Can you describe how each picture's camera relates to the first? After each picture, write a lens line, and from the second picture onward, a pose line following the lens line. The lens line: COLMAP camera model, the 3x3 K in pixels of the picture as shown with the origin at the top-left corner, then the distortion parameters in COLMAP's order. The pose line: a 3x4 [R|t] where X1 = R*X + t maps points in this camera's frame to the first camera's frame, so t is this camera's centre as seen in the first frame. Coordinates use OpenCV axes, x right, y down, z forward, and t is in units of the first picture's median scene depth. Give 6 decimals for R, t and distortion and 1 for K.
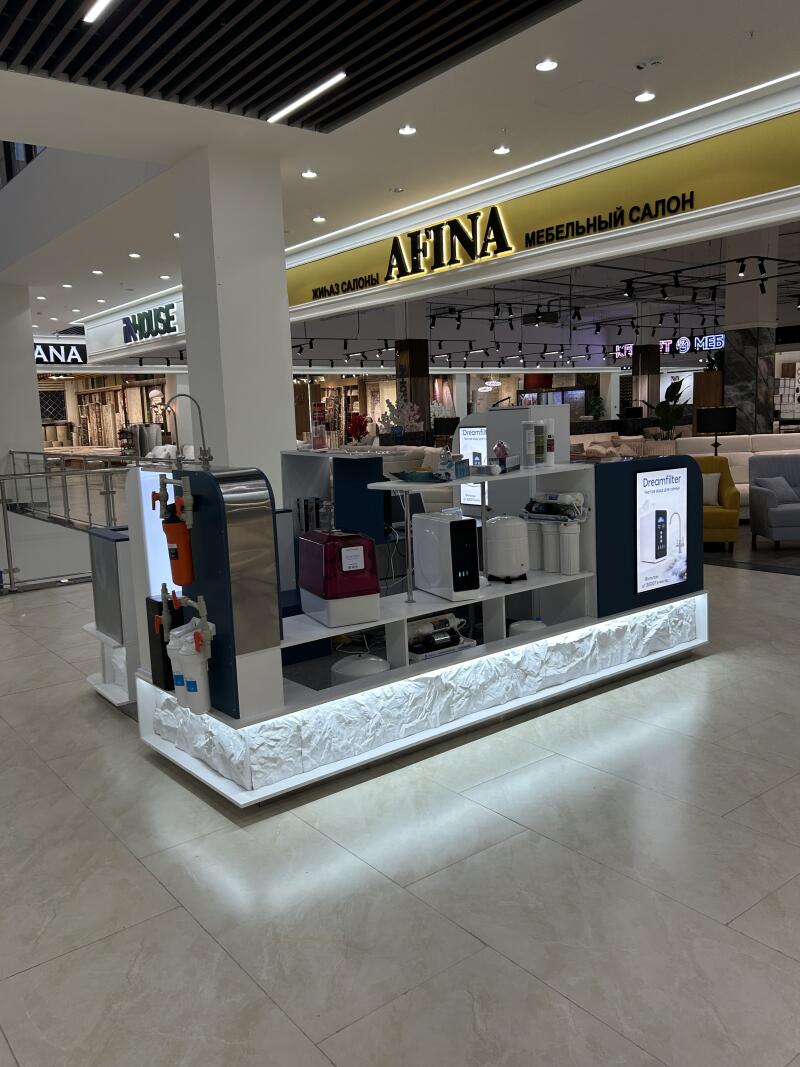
lens RADIAL K [[848.7, 0, 396.9], [0, 848.7, 534.9], [0, 0, 1]] dist [0.037911, -0.032409]
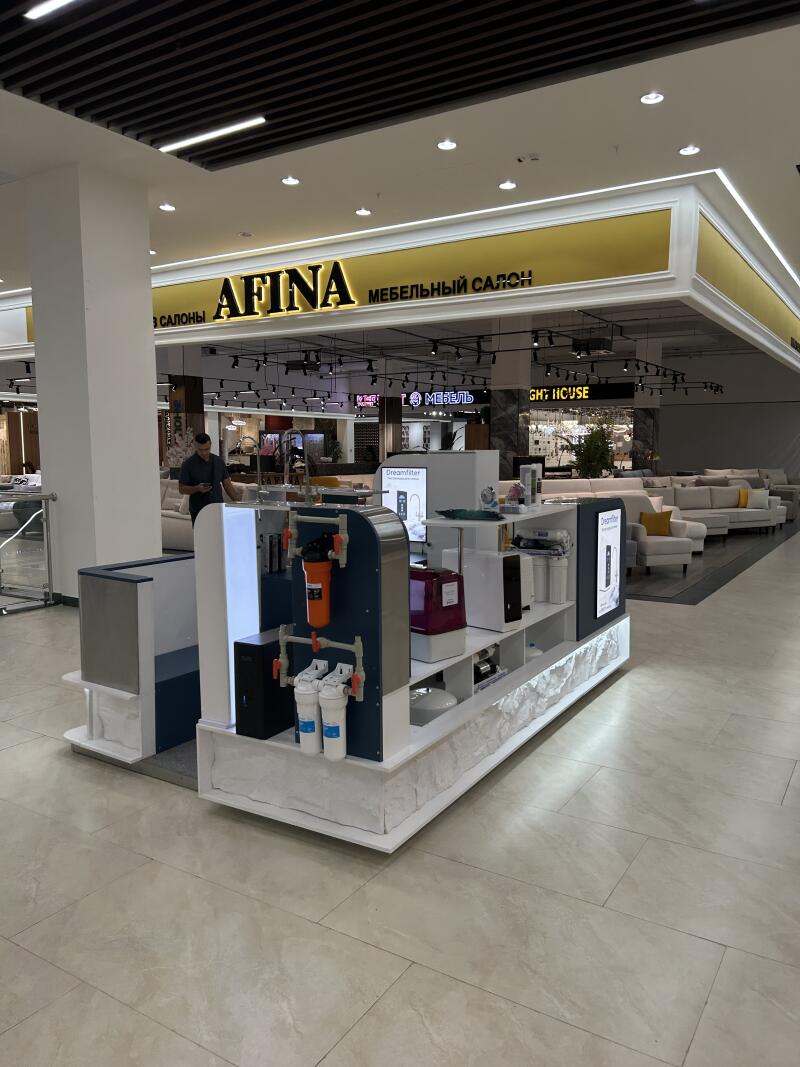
lens RADIAL K [[795.5, 0, 403.6], [0, 795.5, 541.0], [0, 0, 1]] dist [0.025540, -0.036707]
pose [[0.938790, -0.000806, 0.344489, -0.164302], [0.011746, 0.999491, -0.029672, -0.003105], [-0.344289, 0.031903, 0.938321, 0.044110]]
